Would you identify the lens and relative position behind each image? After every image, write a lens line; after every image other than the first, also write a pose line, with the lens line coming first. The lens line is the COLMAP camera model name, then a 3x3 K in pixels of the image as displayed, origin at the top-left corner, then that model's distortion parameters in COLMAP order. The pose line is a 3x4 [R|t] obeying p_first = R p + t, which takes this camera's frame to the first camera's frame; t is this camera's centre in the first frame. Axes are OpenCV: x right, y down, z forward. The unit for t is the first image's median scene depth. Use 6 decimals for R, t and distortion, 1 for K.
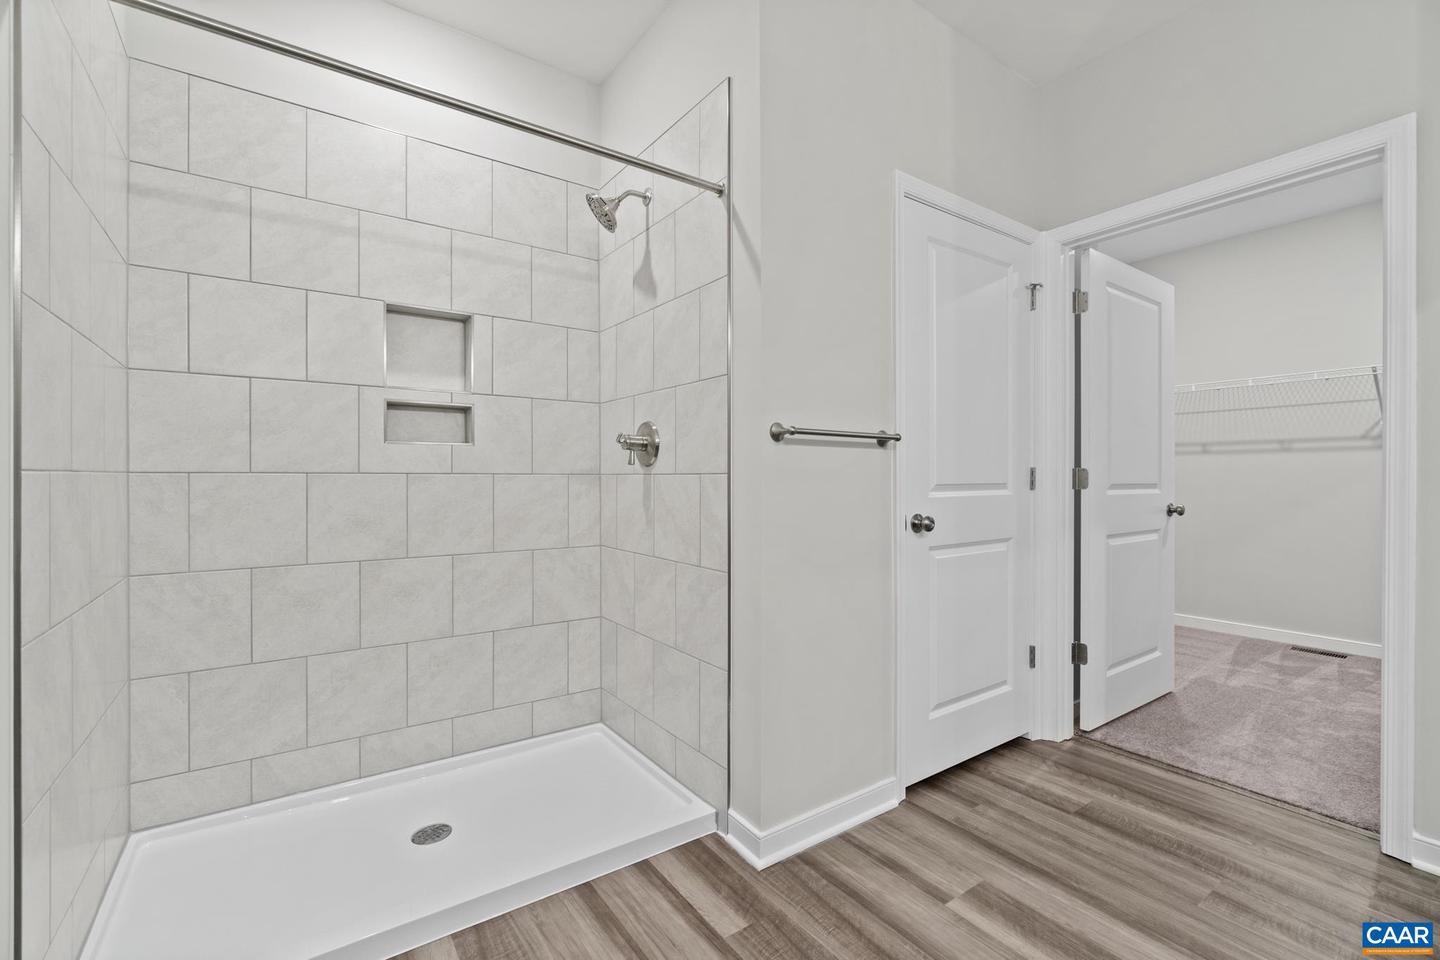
lens RADIAL K [[619.0, 0, 713.0], [0, 619.0, 488.7], [0, 0, 1]] dist [-0.003039, 0.000279]
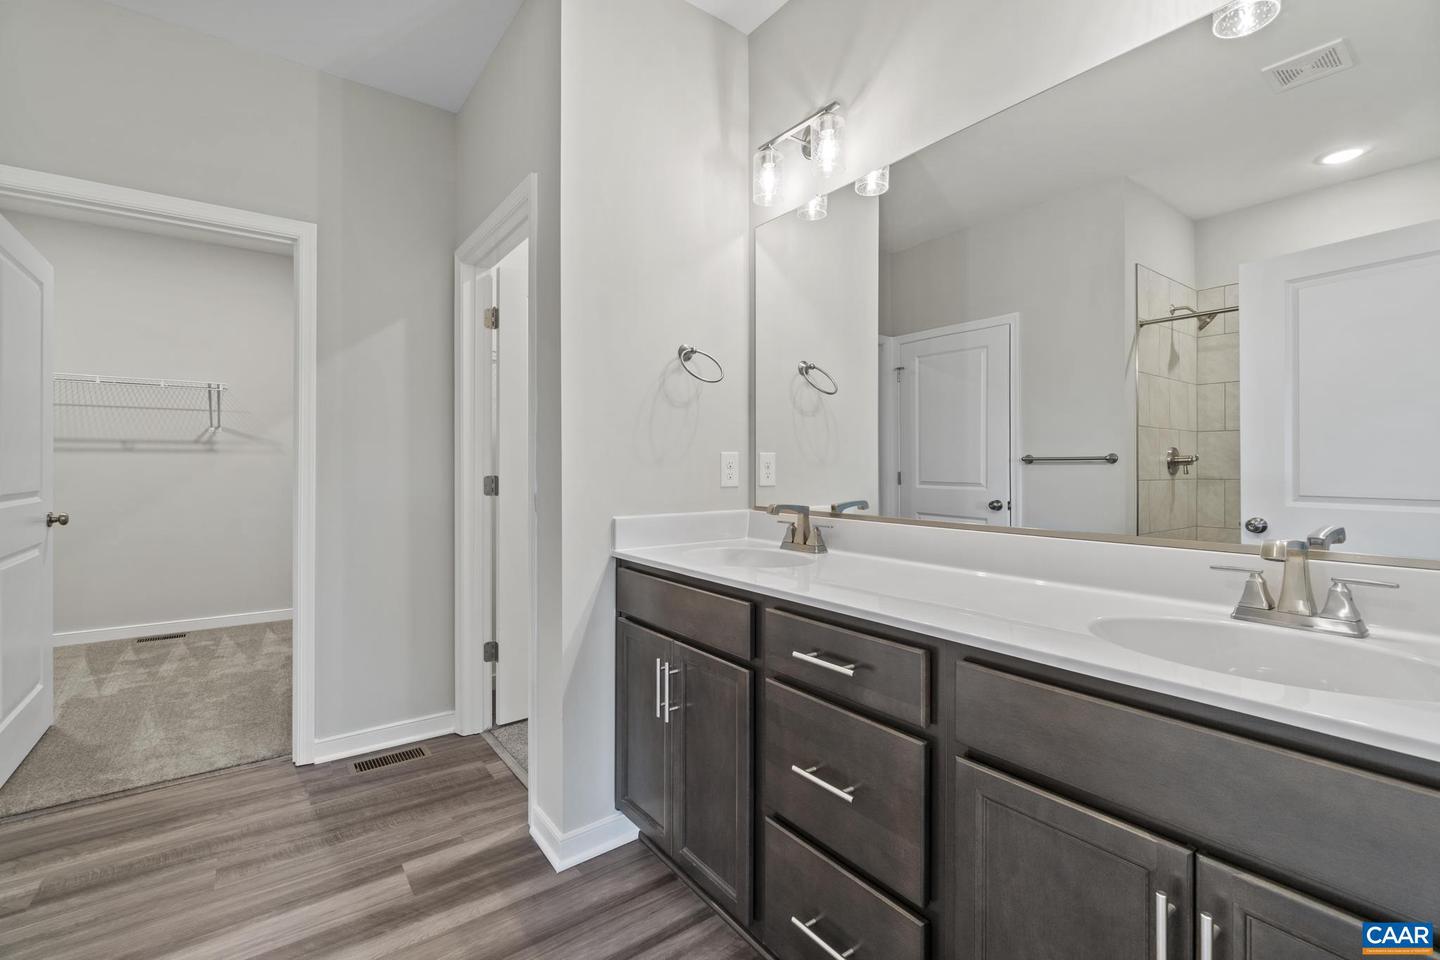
lens RADIAL K [[619.0, 0, 713.5], [0, 619.0, 469.2], [0, 0, 1]] dist [-0.003039, 0.000279]
pose [[-0.027919, -0.002532, 0.999607, -0.229694], [0.013891, 0.999899, 0.002920, -0.036721], [-0.999514, 0.013967, -0.027881, 0.105823]]
